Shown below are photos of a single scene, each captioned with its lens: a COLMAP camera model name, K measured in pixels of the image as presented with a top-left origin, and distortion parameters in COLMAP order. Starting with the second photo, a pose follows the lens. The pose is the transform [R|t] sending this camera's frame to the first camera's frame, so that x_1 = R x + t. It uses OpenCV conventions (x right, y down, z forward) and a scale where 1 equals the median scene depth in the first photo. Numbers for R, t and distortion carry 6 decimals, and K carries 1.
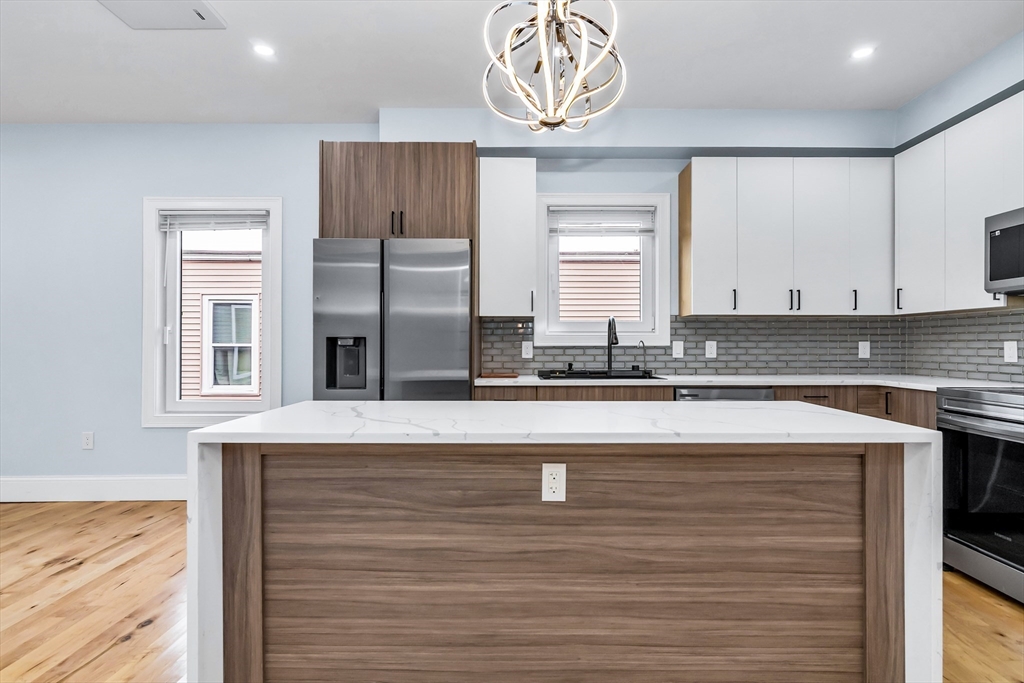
lens RADIAL K [[494.7, 0, 528.4], [0, 494.7, 348.0], [0, 0, 1]] dist [0.003153, -0.000302]
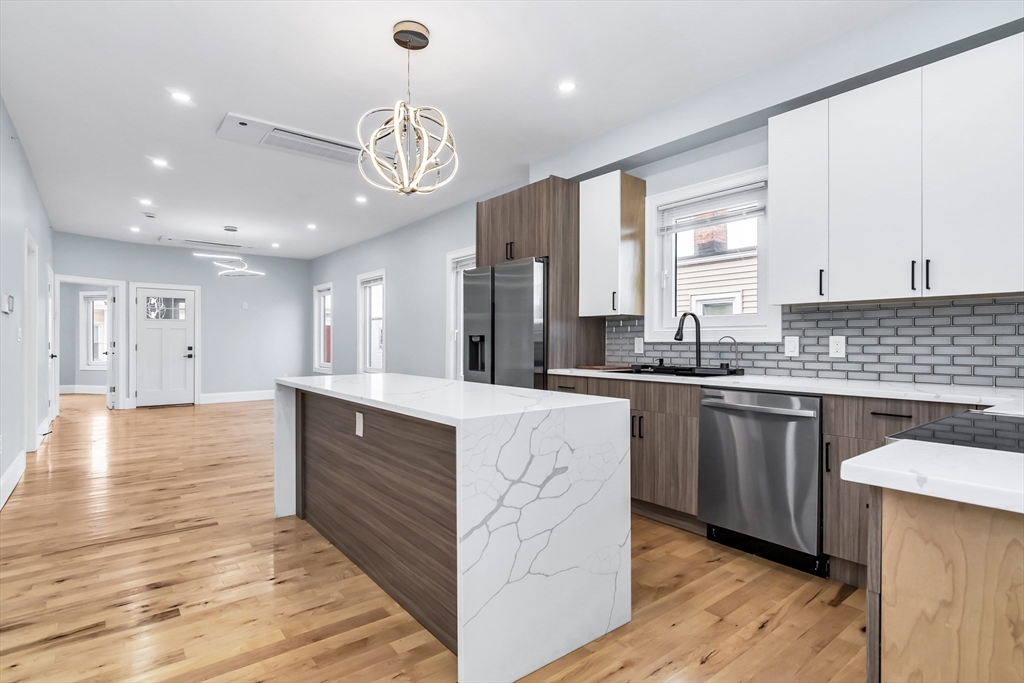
lens RADIAL K [[494.7, 0, 548.7], [0, 494.7, 338.9], [0, 0, 1]] dist [0.003153, -0.000302]
pose [[0.657998, -0.004078, -0.753009, 0.689541], [-0.004746, 0.999943, -0.009563, 0.000181], [0.753005, 0.009866, 0.657941, 0.158130]]
